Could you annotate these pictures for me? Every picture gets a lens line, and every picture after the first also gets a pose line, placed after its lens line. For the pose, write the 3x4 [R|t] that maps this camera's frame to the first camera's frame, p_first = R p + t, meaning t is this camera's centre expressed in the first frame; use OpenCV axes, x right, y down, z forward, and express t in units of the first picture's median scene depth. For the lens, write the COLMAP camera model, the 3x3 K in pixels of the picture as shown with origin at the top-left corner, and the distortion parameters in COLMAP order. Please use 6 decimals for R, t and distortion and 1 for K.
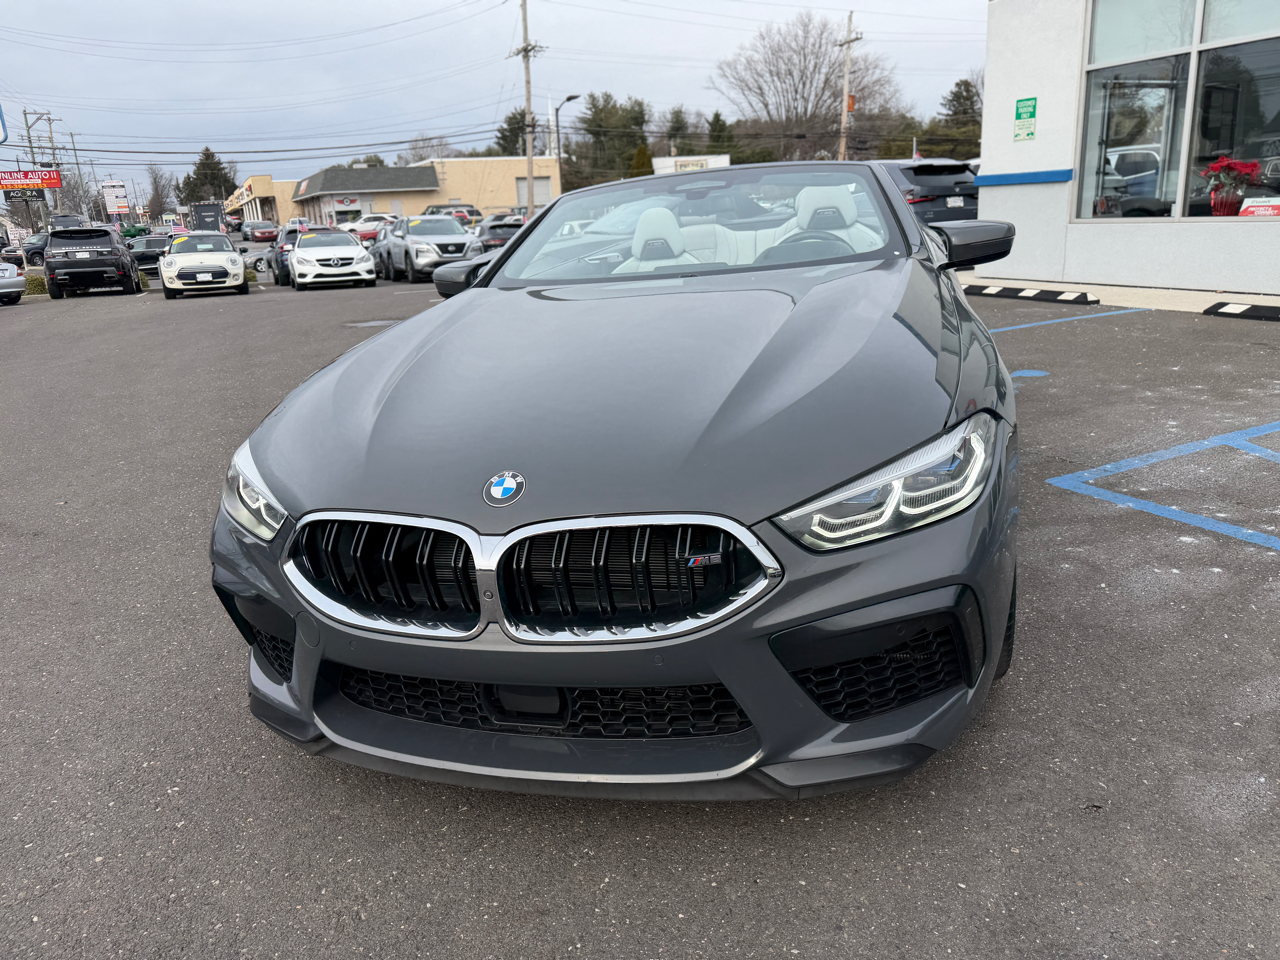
lens RADIAL K [[902.0, 0, 634.8], [0, 902.0, 474.0], [0, 0, 1]] dist [0.028954, -0.033625]
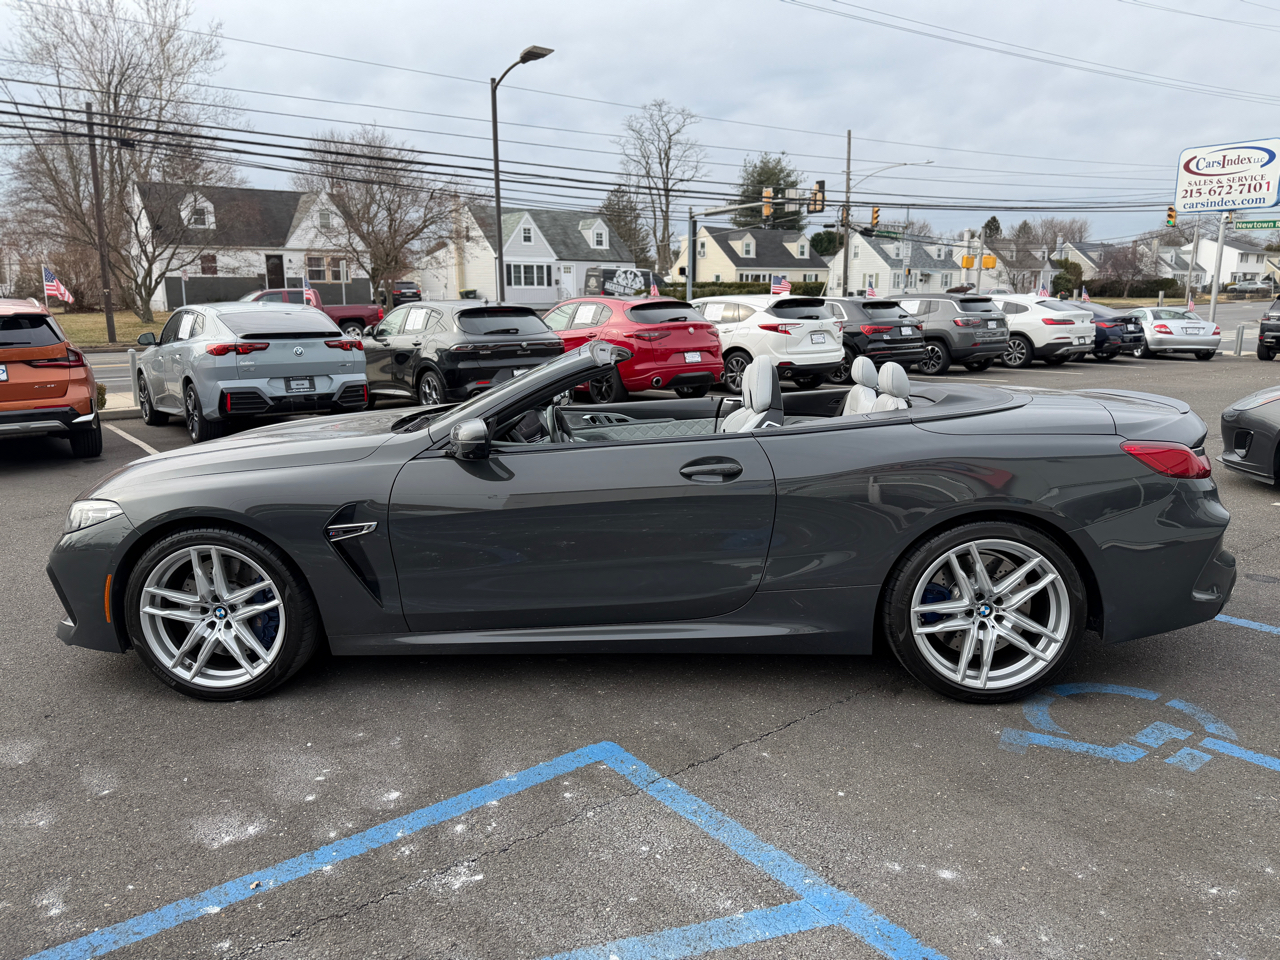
lens RADIAL K [[893.1, 0, 641.6], [0, 893.1, 491.1], [0, 0, 1]] dist [0.043755, -0.047551]
pose [[0.220550, 0.263301, -0.939165, 0.199643], [-0.283949, 0.938502, 0.196434, -0.064800], [0.933129, 0.223351, 0.281751, 0.126290]]
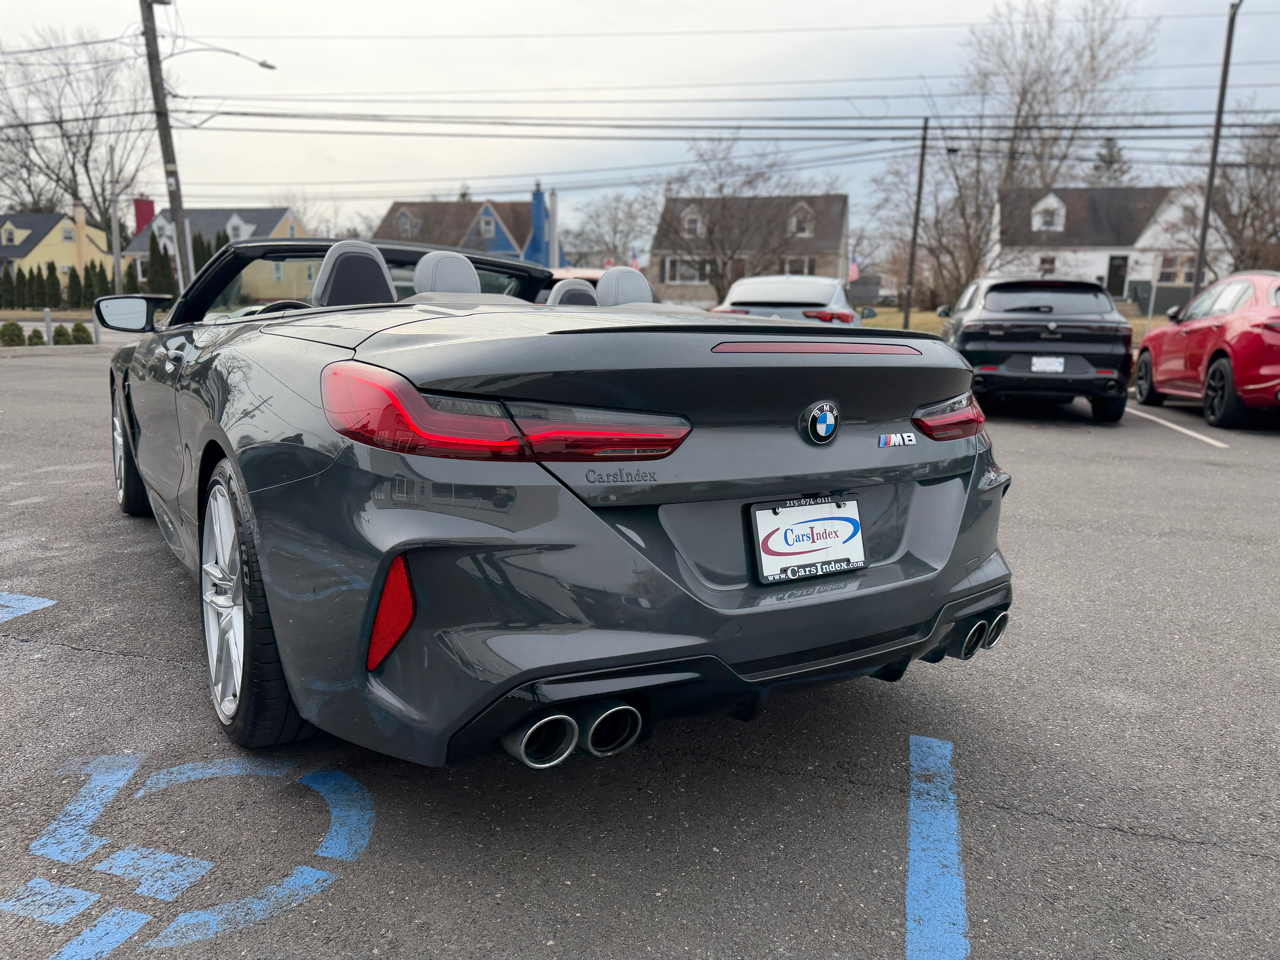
lens RADIAL K [[902.0, 0, 624.4], [0, 902.0, 466.5], [0, 0, 1]] dist [0.028954, -0.033625]
pose [[-0.659577, 0.182202, -0.729219, 0.119300], [-0.194068, 0.895997, 0.399407, -0.094498], [0.726151, 0.404958, -0.555620, 0.308291]]
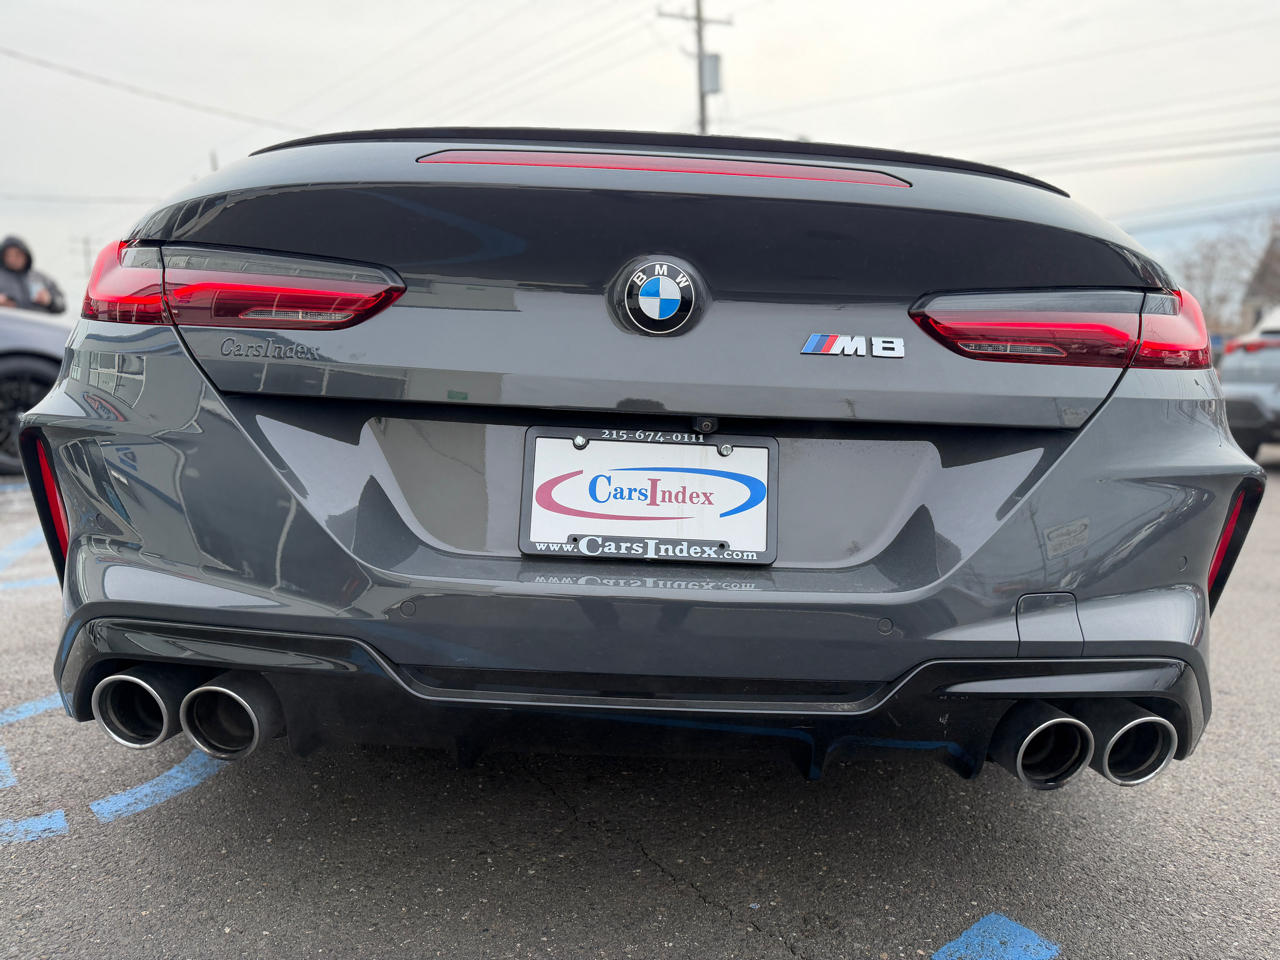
lens RADIAL K [[902.0, 0, 641.8], [0, 902.0, 479.1], [0, 0, 1]] dist [0.028954, -0.033625]
pose [[-0.959315, 0.079745, -0.270841, 0.061089], [-0.041348, 0.909259, 0.414171, -0.079840], [0.279293, 0.408519, -0.868969, 0.320113]]
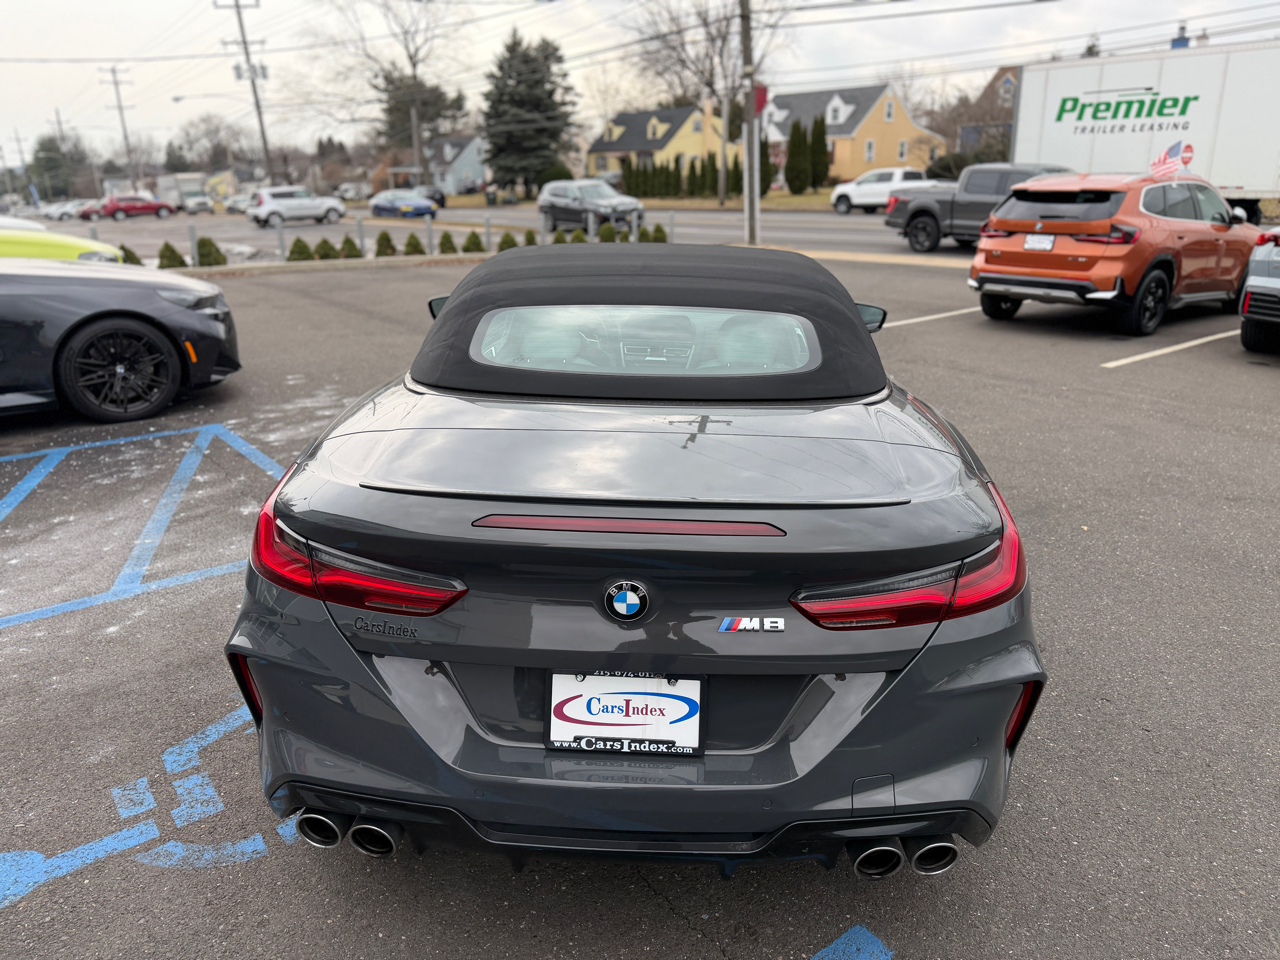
lens RADIAL K [[902.0, 0, 628.3], [0, 902.0, 466.9], [0, 0, 1]] dist [0.028954, -0.033625]
pose [[-0.972203, 0.139197, -0.188272, 0.058877], [0.006255, 0.819250, 0.573403, -0.122034], [0.234058, 0.556286, -0.797347, 0.328846]]
